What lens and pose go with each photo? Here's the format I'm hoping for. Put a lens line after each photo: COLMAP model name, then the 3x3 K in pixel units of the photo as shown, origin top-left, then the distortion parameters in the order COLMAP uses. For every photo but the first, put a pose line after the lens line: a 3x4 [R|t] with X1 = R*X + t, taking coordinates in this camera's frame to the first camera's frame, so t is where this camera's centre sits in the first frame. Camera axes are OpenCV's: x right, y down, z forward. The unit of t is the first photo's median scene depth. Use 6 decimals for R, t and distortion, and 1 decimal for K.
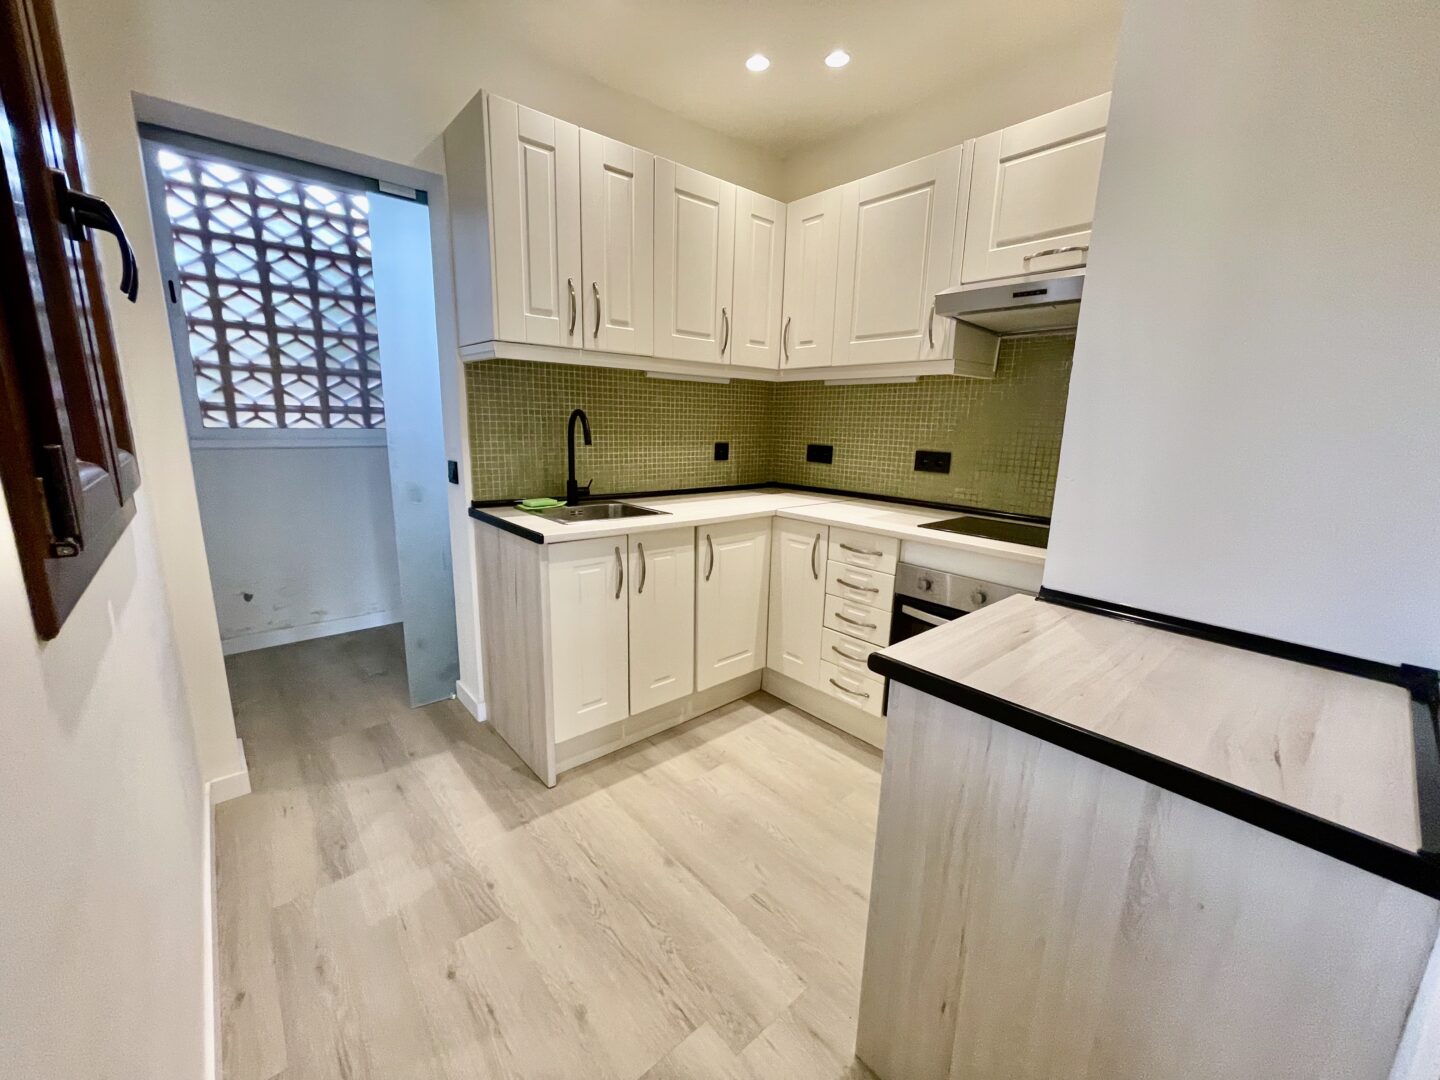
lens RADIAL K [[581.8, 0, 720.7], [0, 581.8, 545.0], [0, 0, 1]] dist [-0.002076, -0.000604]
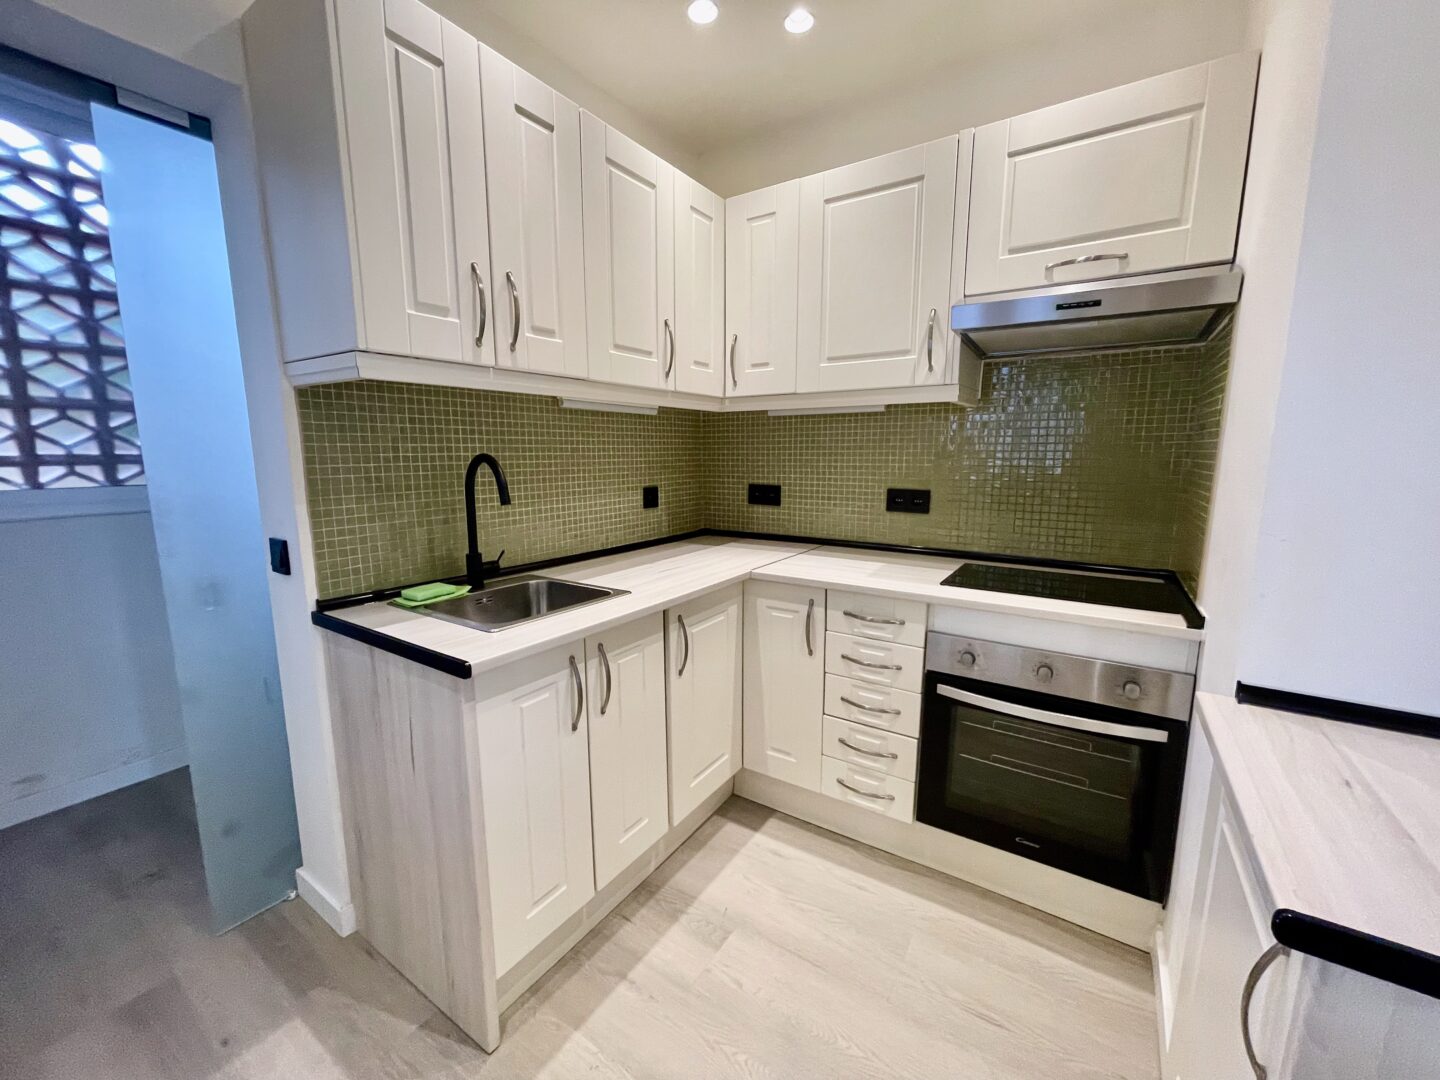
lens RADIAL K [[581.8, 0, 720.9], [0, 581.8, 546.2], [0, 0, 1]] dist [-0.002076, -0.000604]
pose [[0.964133, -0.067576, 0.256673, -0.152677], [0.079265, 0.996223, -0.035456, -0.074190], [-0.253307, 0.054530, 0.965848, 0.257337]]
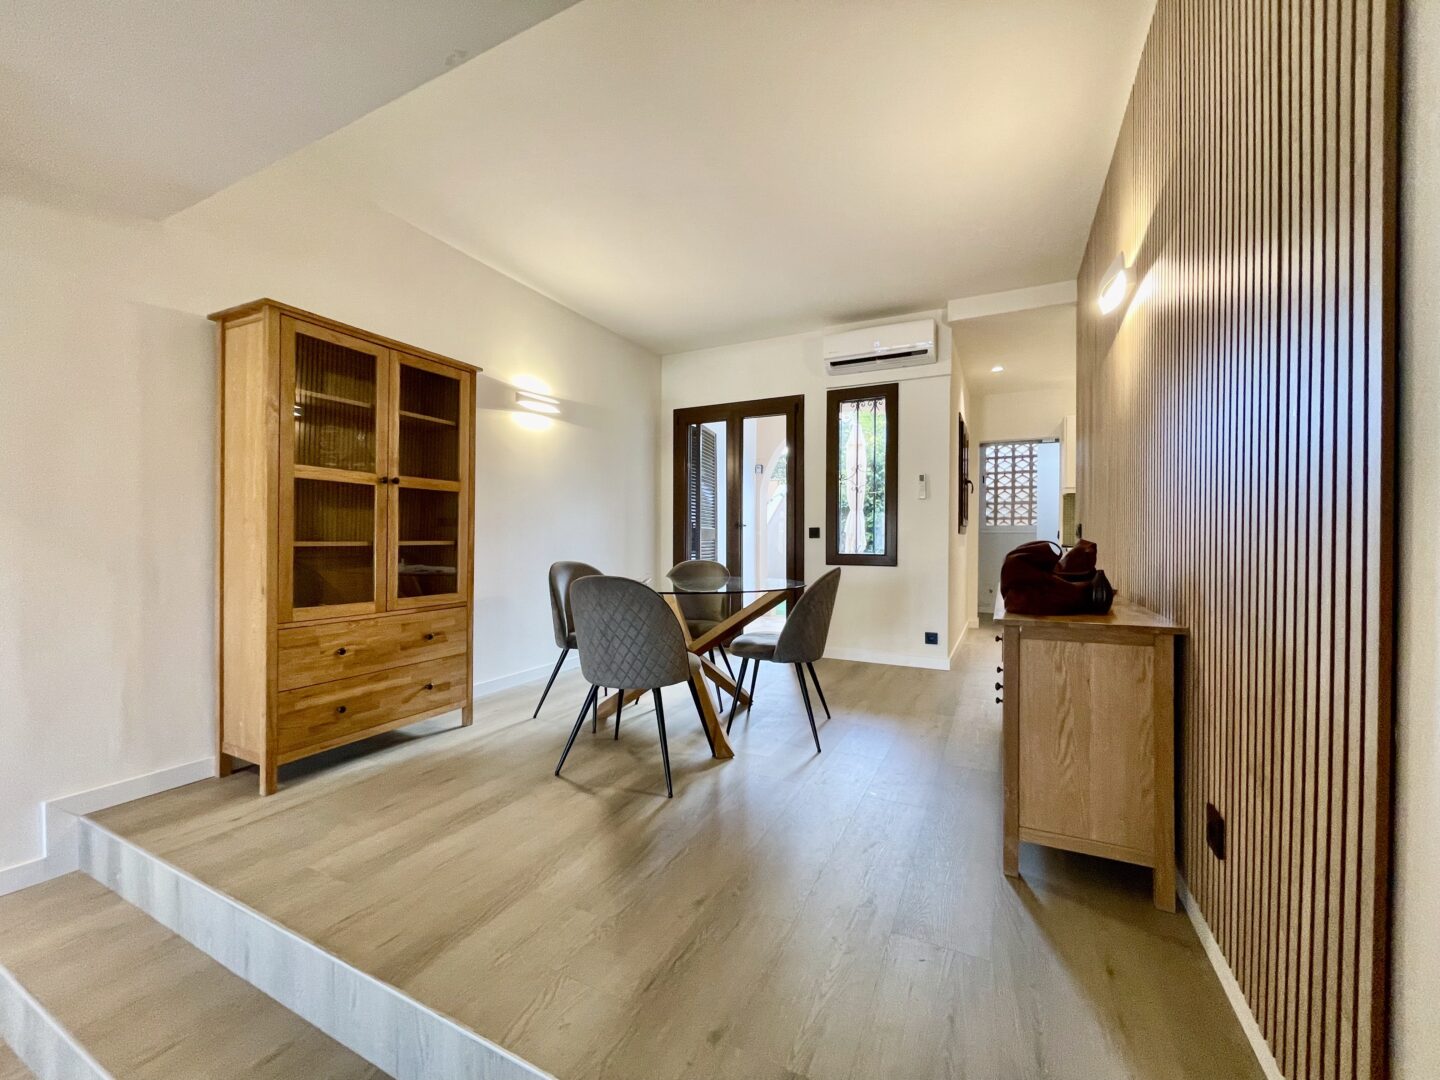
lens RADIAL K [[581.8, 0, 719.4], [0, 581.8, 541.0], [0, 0, 1]] dist [-0.002076, -0.000604]
pose [[0.388203, -0.014851, -0.921454, 2.048182], [-0.187436, 0.977699, -0.094723, 0.649324], [0.902312, 0.209485, 0.376762, -2.056123]]
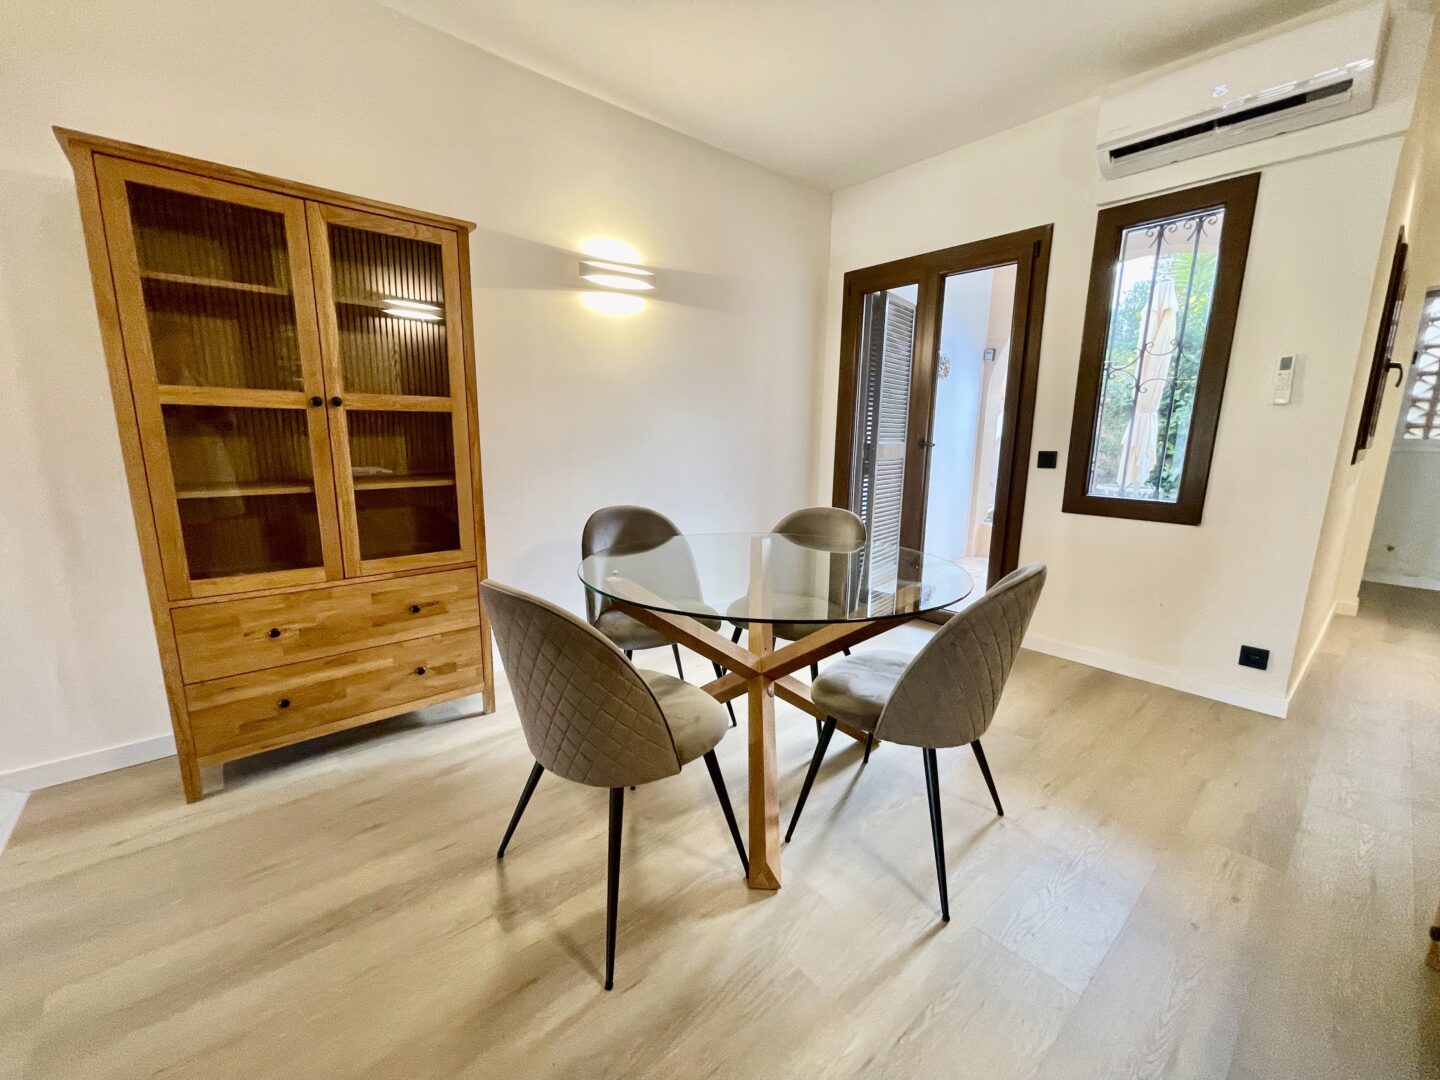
lens RADIAL K [[581.8, 0, 717.3], [0, 581.8, 542.2], [0, 0, 1]] dist [-0.002076, -0.000604]
pose [[-0.009085, 0.168858, -0.985598, 1.385977], [-0.220727, 0.960988, 0.166676, 0.411391], [0.975293, 0.219063, 0.028541, -1.529947]]
